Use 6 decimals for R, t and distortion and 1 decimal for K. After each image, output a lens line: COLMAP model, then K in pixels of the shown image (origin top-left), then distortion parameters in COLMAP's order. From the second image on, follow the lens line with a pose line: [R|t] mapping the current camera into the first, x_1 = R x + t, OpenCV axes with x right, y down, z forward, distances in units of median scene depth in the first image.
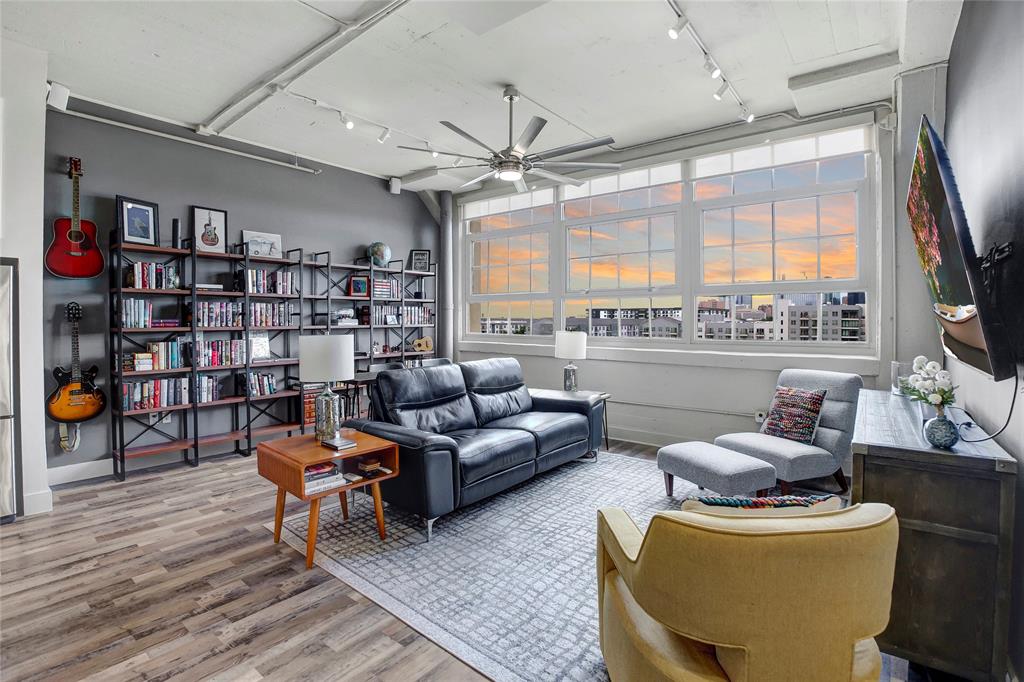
lens RADIAL K [[476.5, 0, 511.6], [0, 476.5, 325.2], [0, 0, 1]] dist [-0.073722, 0.018591]
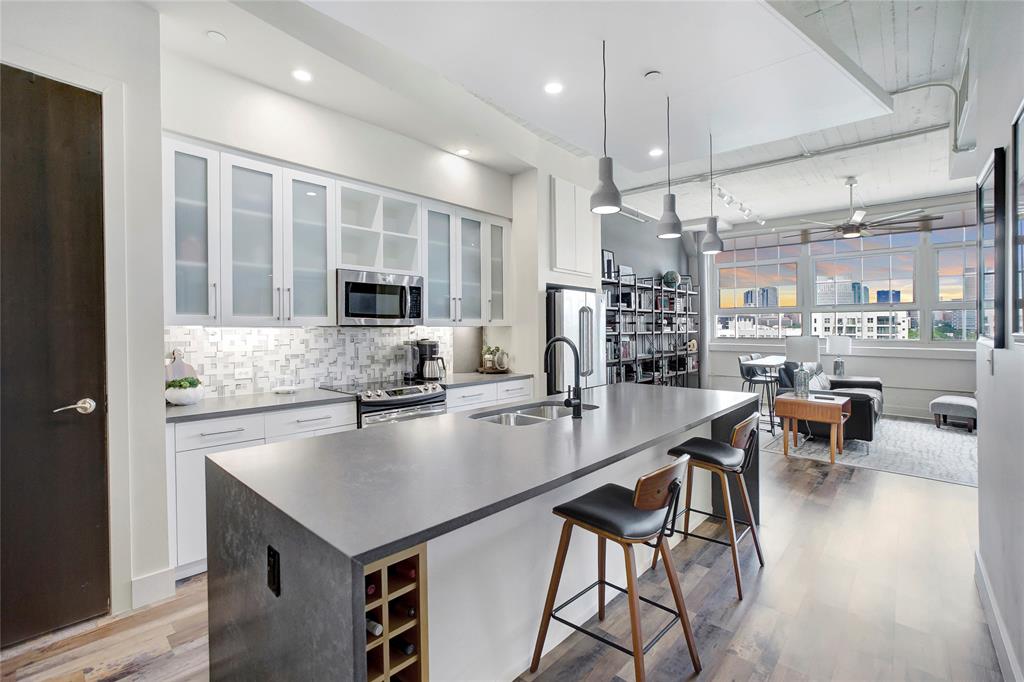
lens RADIAL K [[462.4, 0, 516.0], [0, 462.4, 336.2], [0, 0, 1]] dist [-0.008874, 0.000490]
pose [[0.998647, -0.005512, -0.051713, -0.960797], [0.005552, 0.999984, 0.000637, 0.015652], [0.051708, -0.000923, 0.998662, -0.513623]]
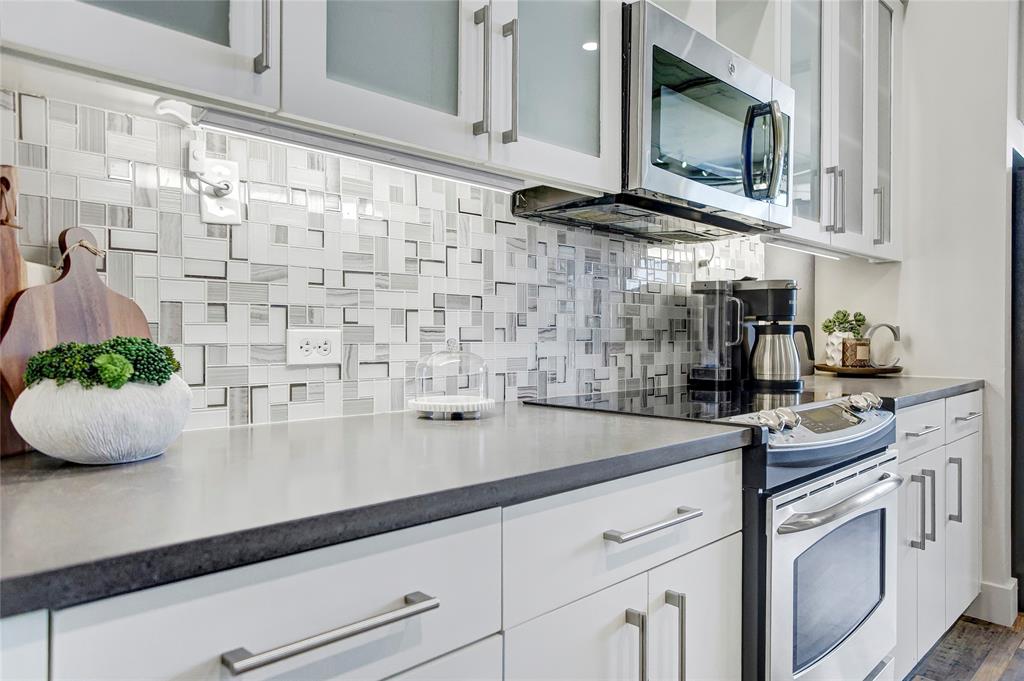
lens RADIAL K [[688.0, 0, 581.8], [0, 688.0, 334.0], [0, 0, 1]] dist [0.023404, 0.001977]
pose [[0.998117, 0.001178, -0.061321, -1.299353], [-0.002032, 0.999902, -0.013868, 0.072570], [0.061299, 0.013966, 0.998022, -0.099461]]
